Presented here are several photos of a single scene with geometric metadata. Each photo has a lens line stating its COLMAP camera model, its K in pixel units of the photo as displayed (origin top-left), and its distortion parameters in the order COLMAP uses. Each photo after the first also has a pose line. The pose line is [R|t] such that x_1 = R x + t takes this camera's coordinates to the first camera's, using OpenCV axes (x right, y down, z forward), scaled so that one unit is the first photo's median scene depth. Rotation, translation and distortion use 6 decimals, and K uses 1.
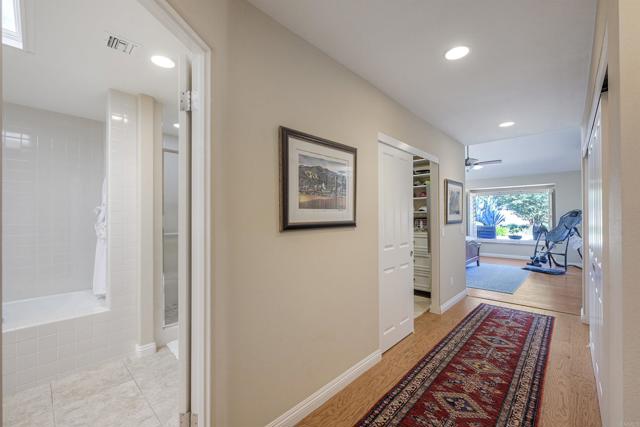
lens RADIAL K [[264.7, 0, 320.1], [0, 264.7, 216.3], [0, 0, 1]] dist [0.000008, -0.000960]
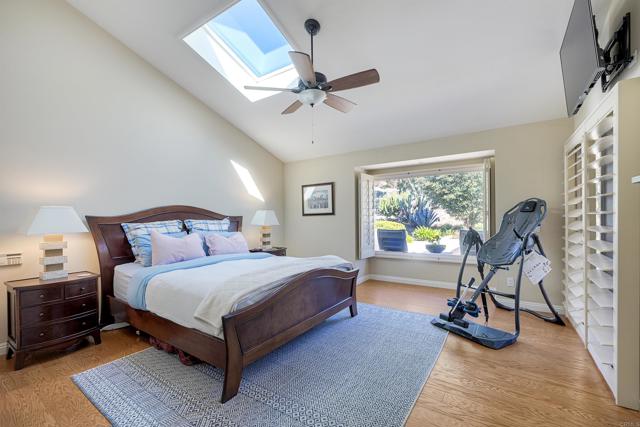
lens RADIAL K [[264.7, 0, 321.1], [0, 264.7, 216.9], [0, 0, 1]] dist [0.000008, -0.000960]
pose [[0.987944, -0.007078, 0.154647, 0.467040], [0.007262, 0.999973, -0.000626, 0.007431], [-0.154638, 0.001742, 0.987970, 0.534206]]
